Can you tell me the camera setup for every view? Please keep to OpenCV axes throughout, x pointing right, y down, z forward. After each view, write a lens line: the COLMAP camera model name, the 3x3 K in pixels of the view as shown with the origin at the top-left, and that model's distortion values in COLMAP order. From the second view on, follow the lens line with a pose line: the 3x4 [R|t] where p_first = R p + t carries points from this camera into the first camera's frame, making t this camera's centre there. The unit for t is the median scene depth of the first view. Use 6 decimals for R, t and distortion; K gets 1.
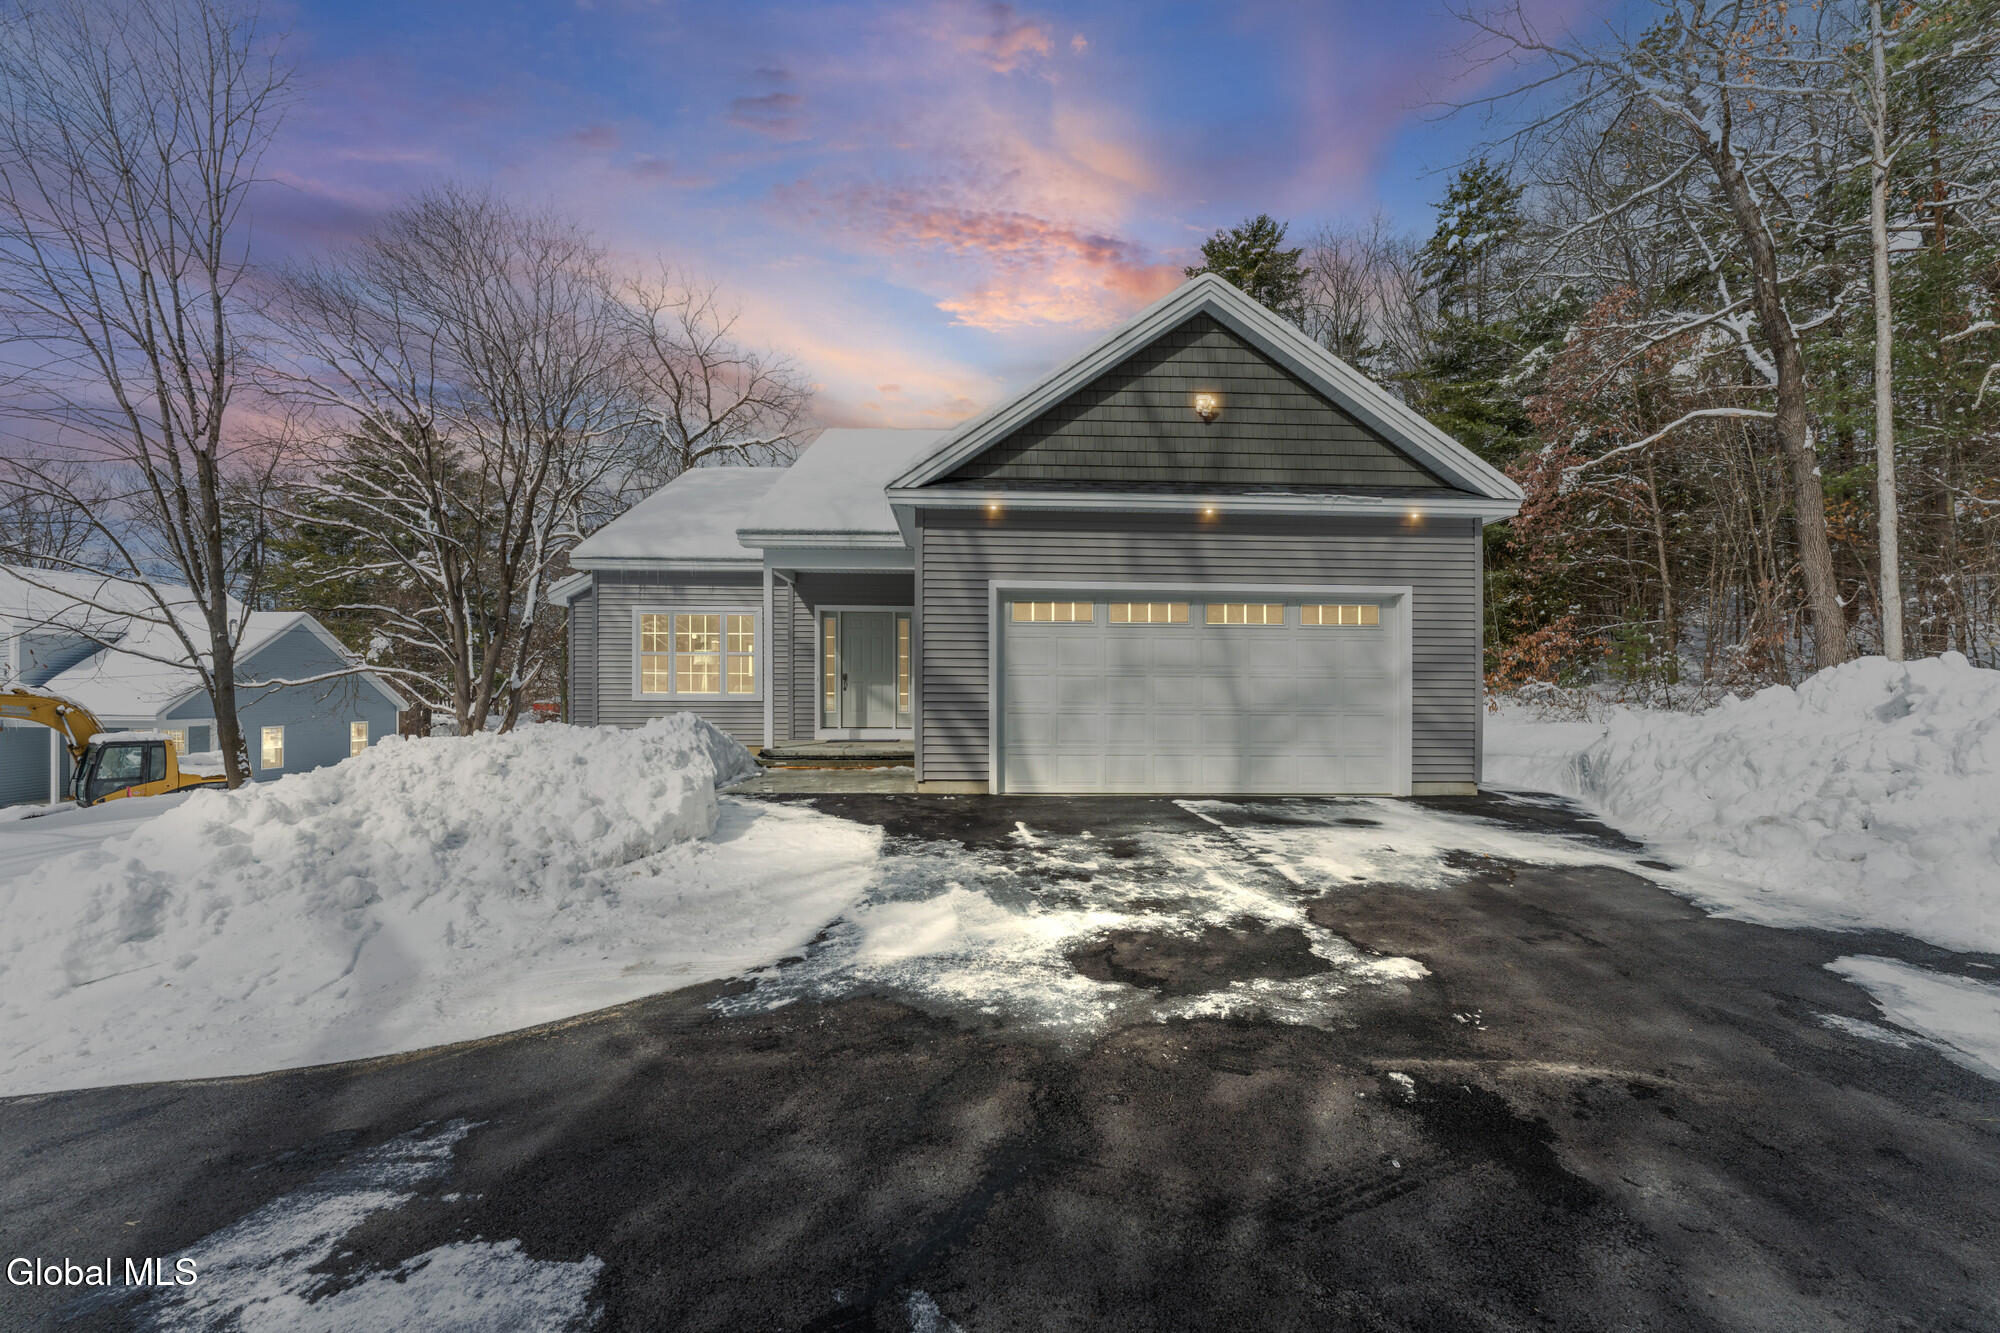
lens RADIAL K [[805.9, 0, 1015.1], [0, 805.9, 679.2], [0, 0, 1]] dist [-0.000362, -0.000052]
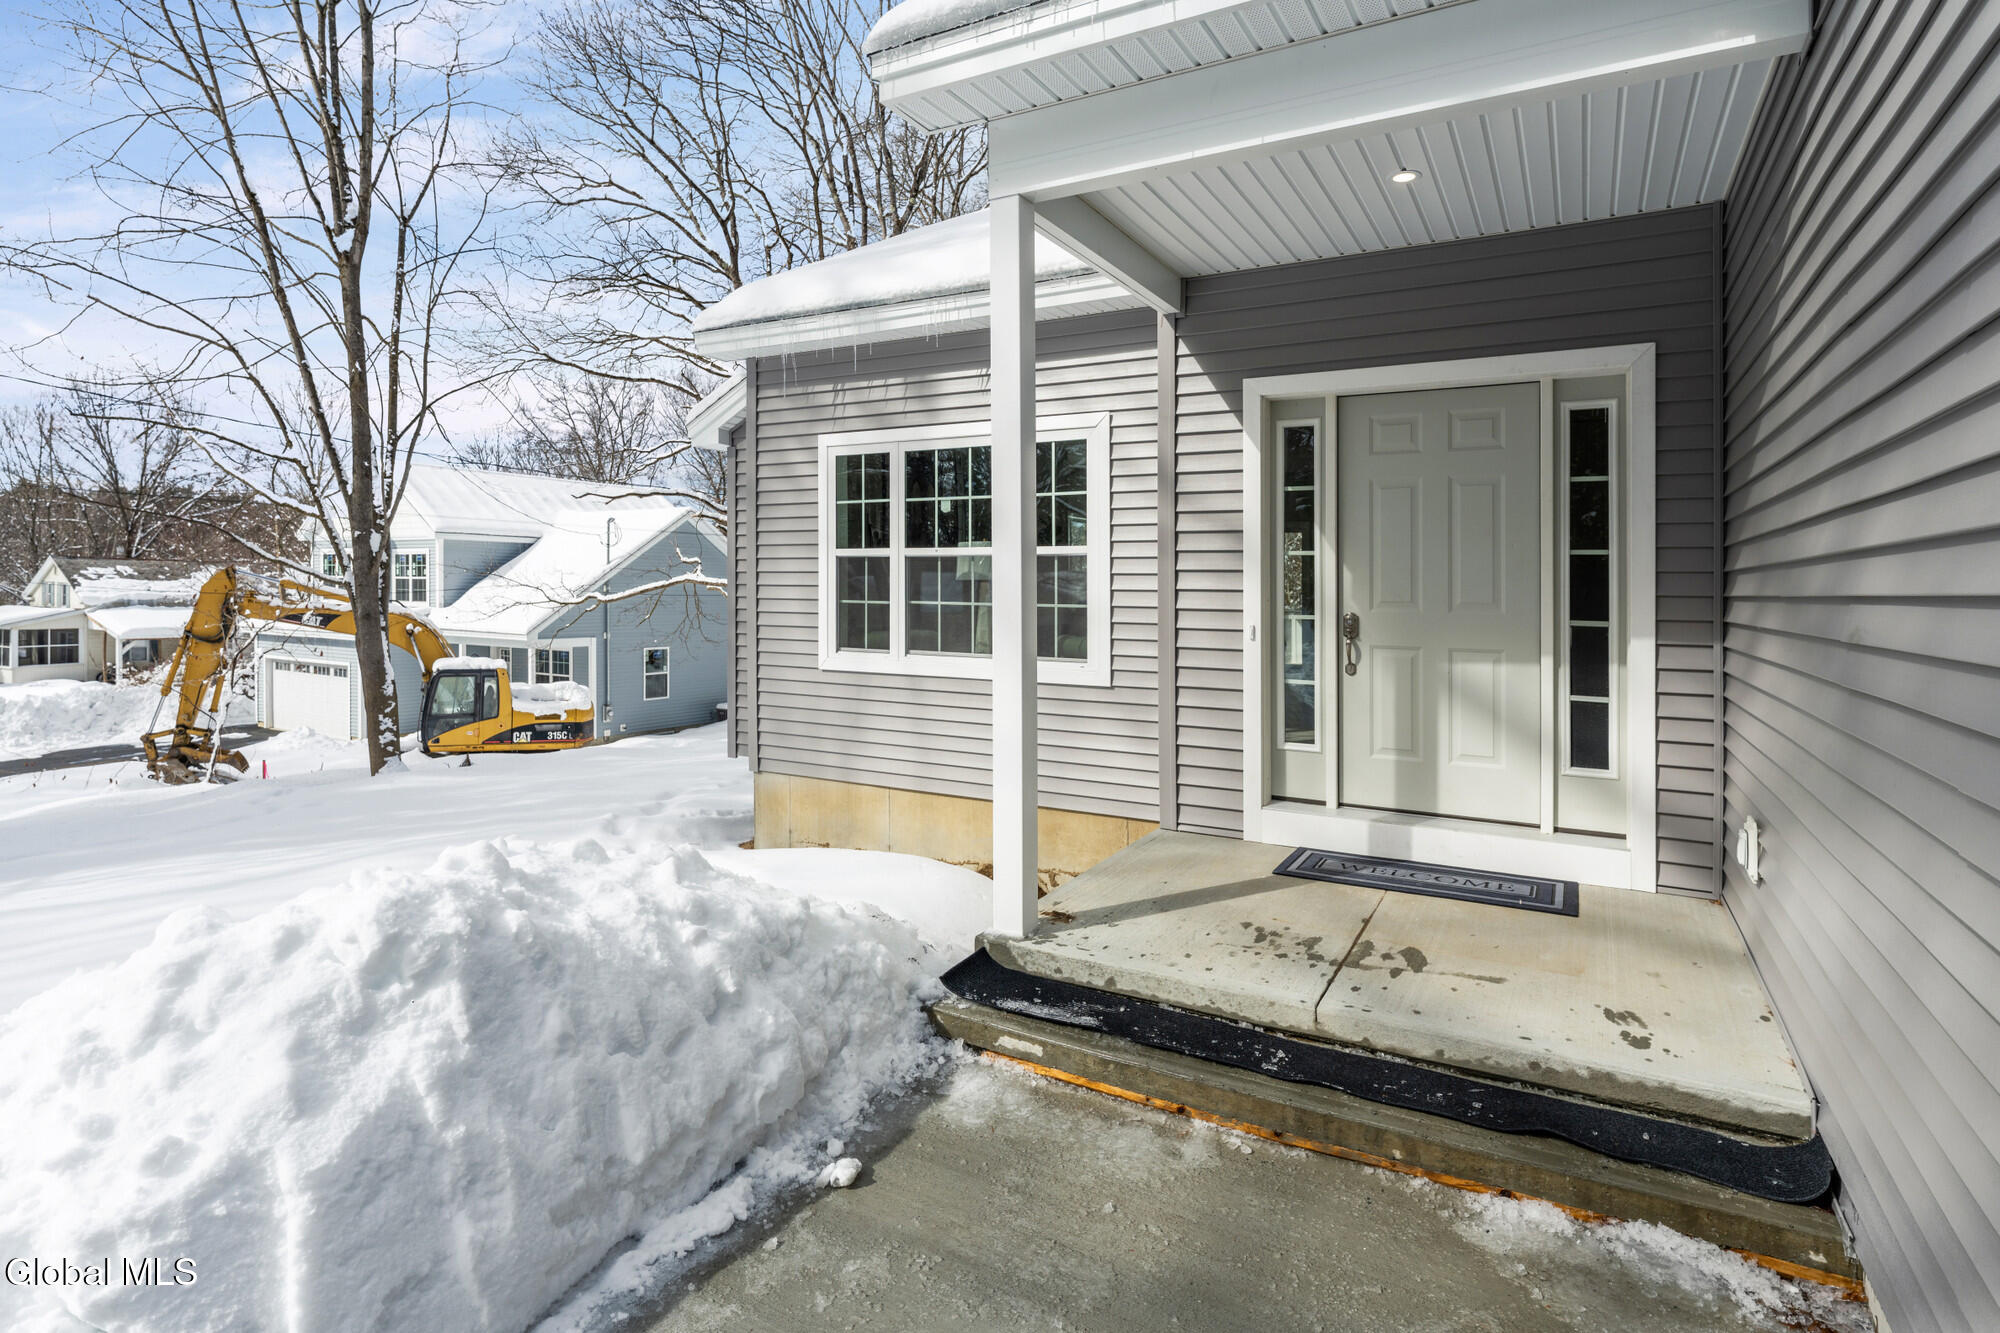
lens RADIAL K [[1057.7, 0, 960.8], [0, 1057.7, 582.5], [0, 0, 1]] dist [0.003482, 0.000362]
pose [[0.818979, 0.004499, -0.573806, -0.112787], [-0.007775, 0.999964, -0.003258, -0.016595], [0.573771, 0.007129, 0.818985, 0.628559]]
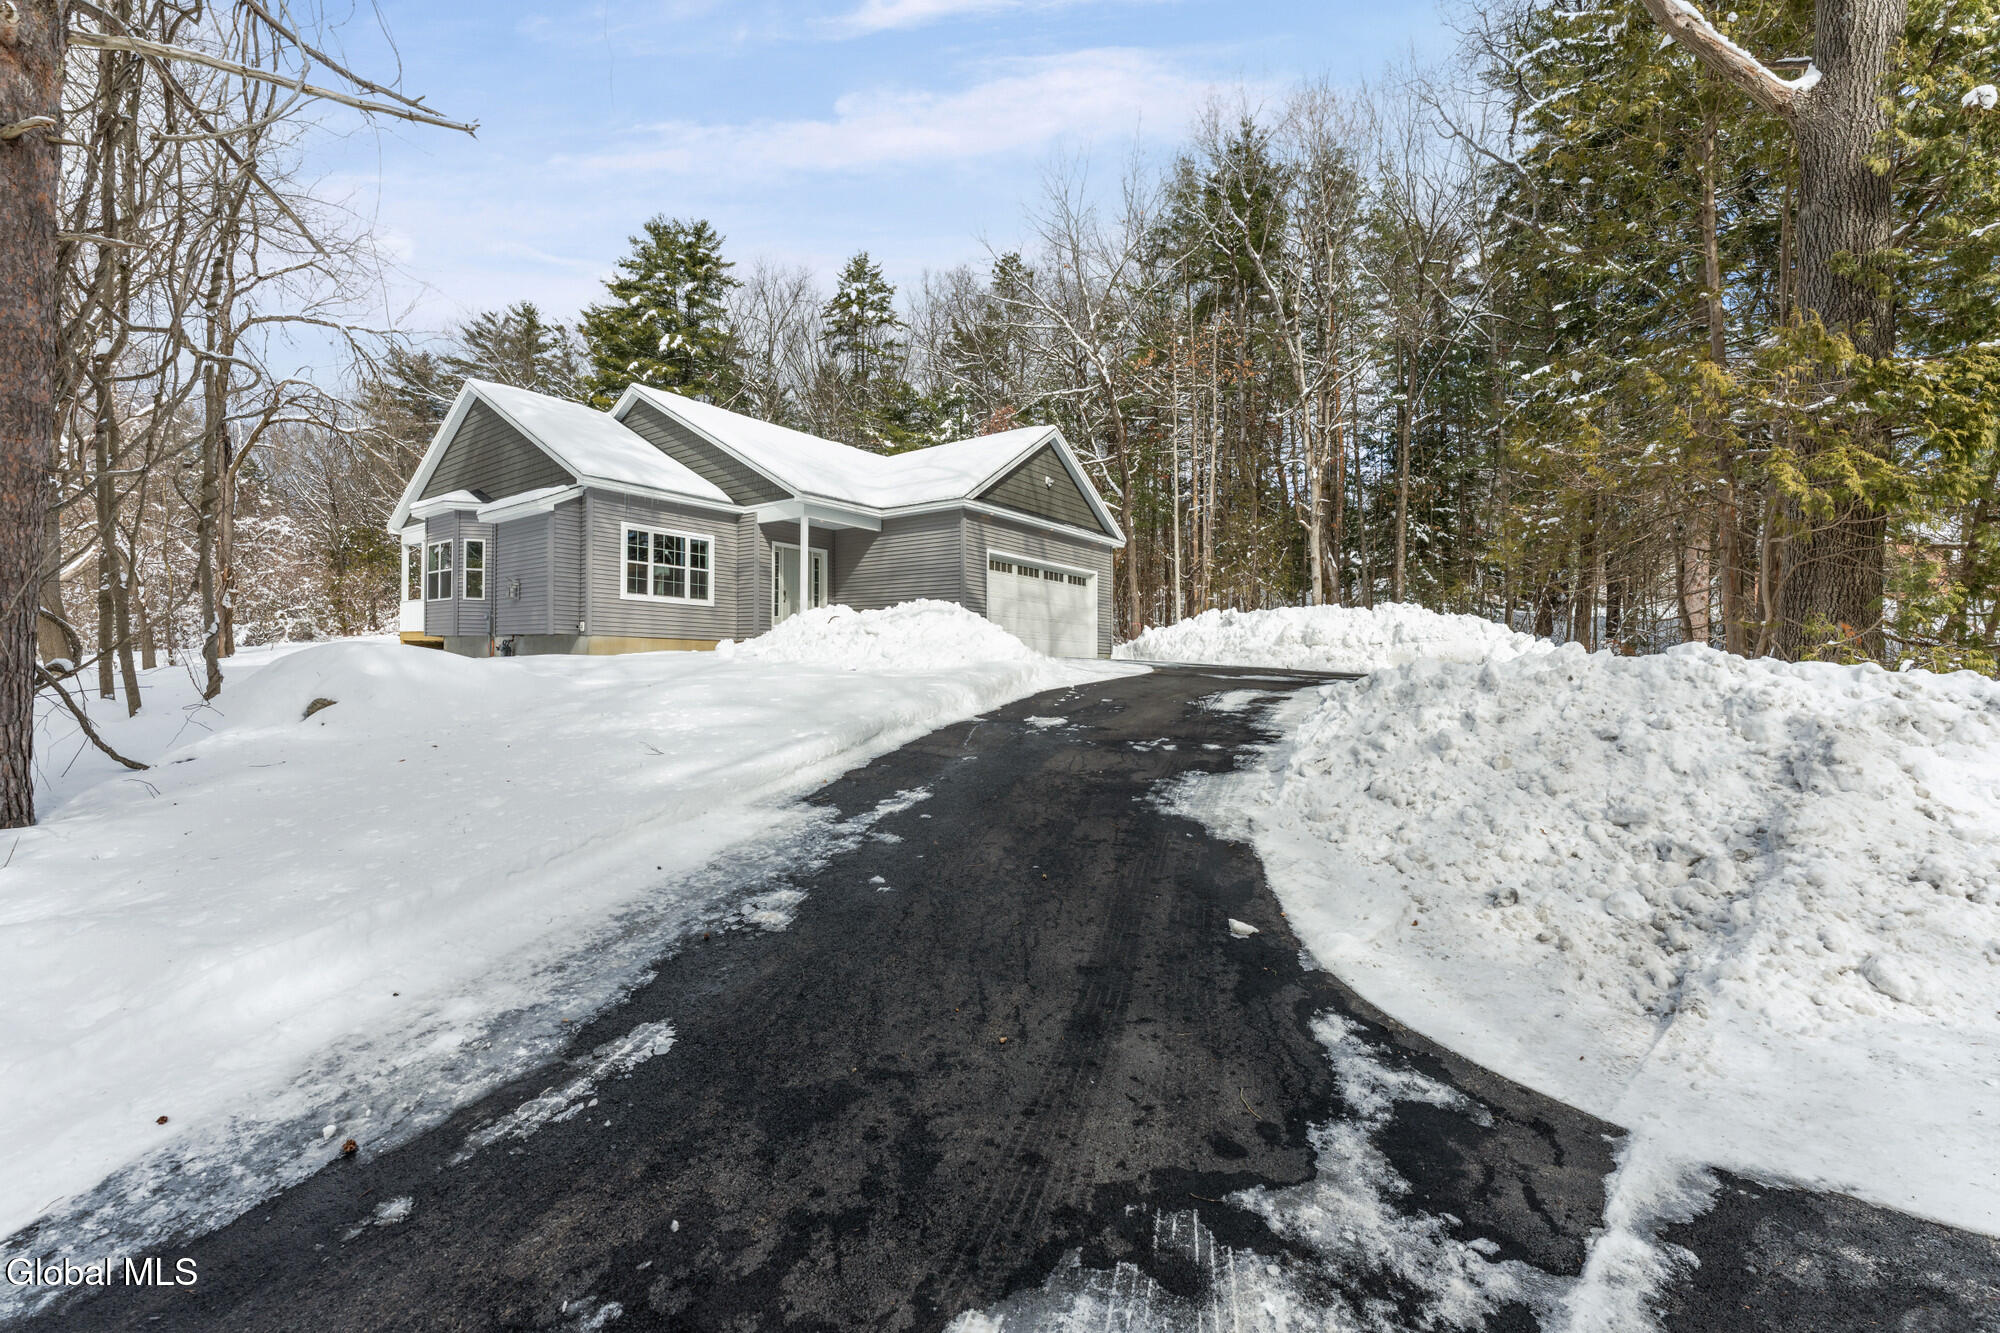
lens RADIAL K [[802.1, 0, 997.3], [0, 802.1, 660.2], [0, 0, 1]] dist [0.000912, -0.000080]
pose [[0.656197, 0.011450, 0.754503, -1.081195], [-0.024480, 0.999682, 0.006120, 0.104443], [-0.754192, -0.022486, 0.656269, -0.264223]]
